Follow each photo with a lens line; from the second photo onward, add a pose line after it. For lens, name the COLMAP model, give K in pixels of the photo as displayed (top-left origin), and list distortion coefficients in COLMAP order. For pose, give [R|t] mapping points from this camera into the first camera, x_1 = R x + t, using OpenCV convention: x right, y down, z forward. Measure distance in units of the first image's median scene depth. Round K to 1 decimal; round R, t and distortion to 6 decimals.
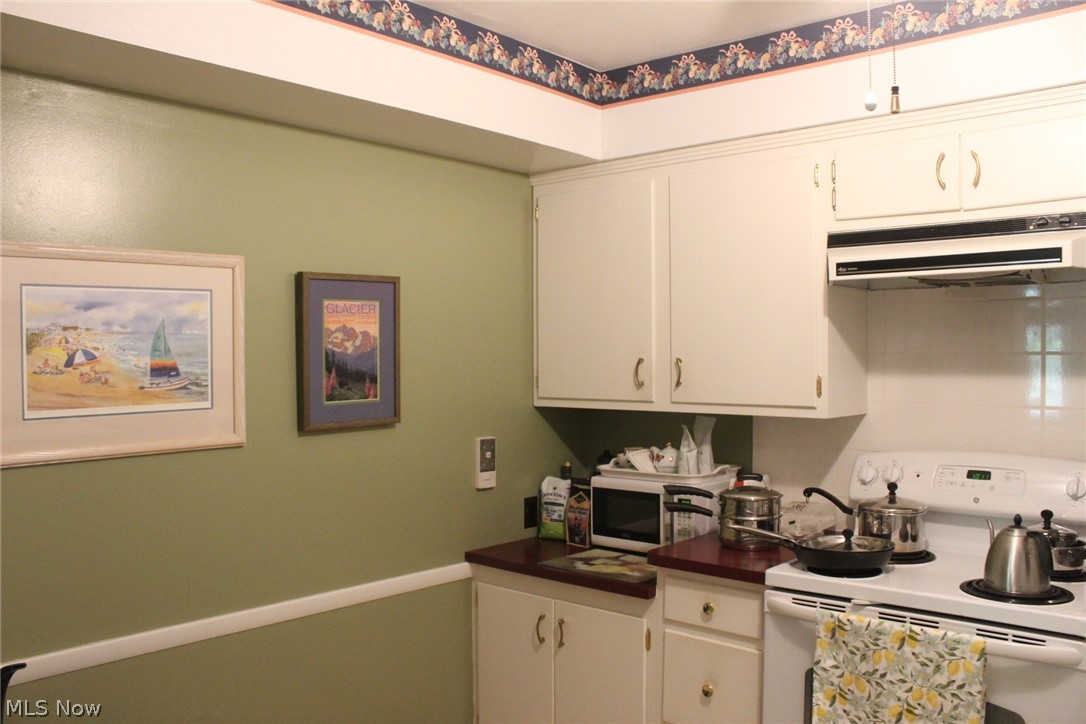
lens RADIAL K [[926.8, 0, 543.0], [0, 926.8, 362.0], [0, 0, 1]] dist [-0.166600, 0.159944]
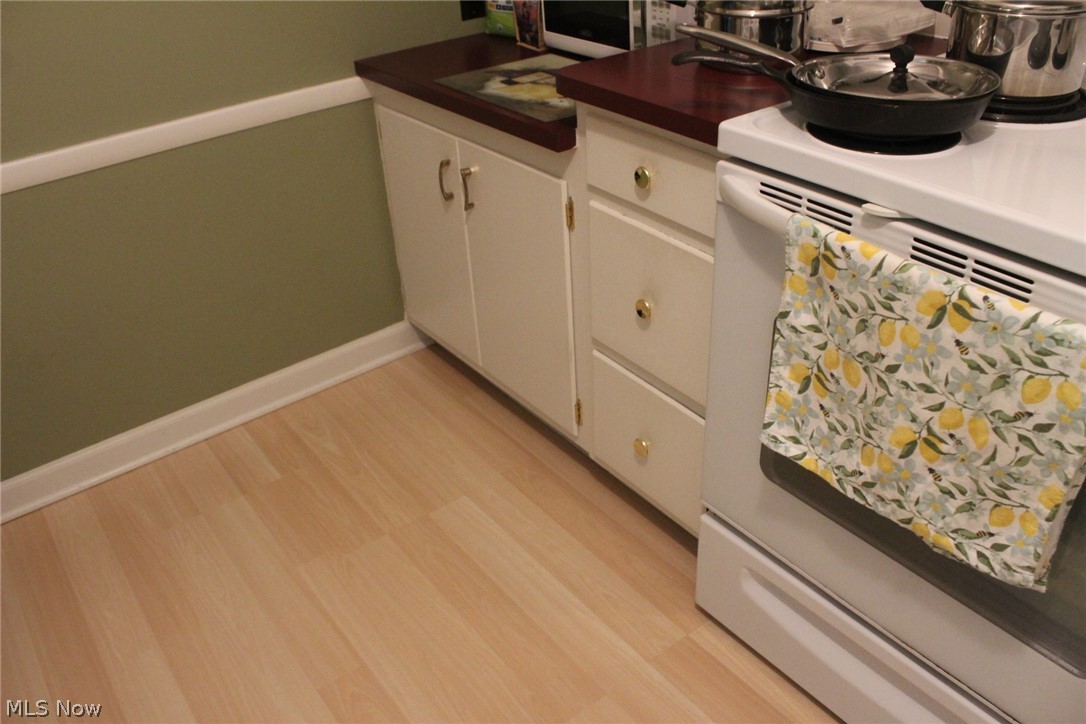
lens RADIAL K [[926.8, 0, 543.0], [0, 926.8, 362.0], [0, 0, 1]] dist [-0.166600, 0.159944]
pose [[0.980027, 0.064234, -0.188203, 0.273029], [0.045324, 0.849339, 0.525898, 0.076391], [0.193629, -0.523924, 0.829464, 0.532200]]
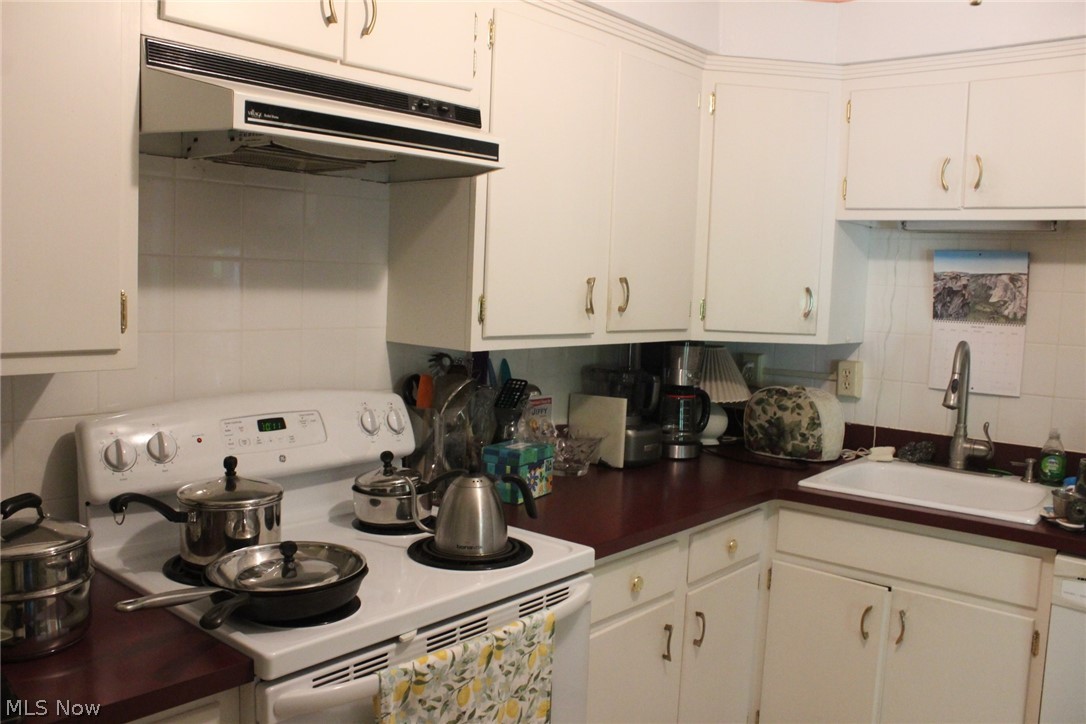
lens RADIAL K [[926.8, 0, 543.0], [0, 926.8, 362.0], [0, 0, 1]] dist [-0.166600, 0.159944]
pose [[-0.029851, -0.091999, 0.995312, -0.307083], [-0.032445, 0.995320, 0.091027, -0.001290], [-0.999028, -0.029576, -0.032697, 0.929019]]
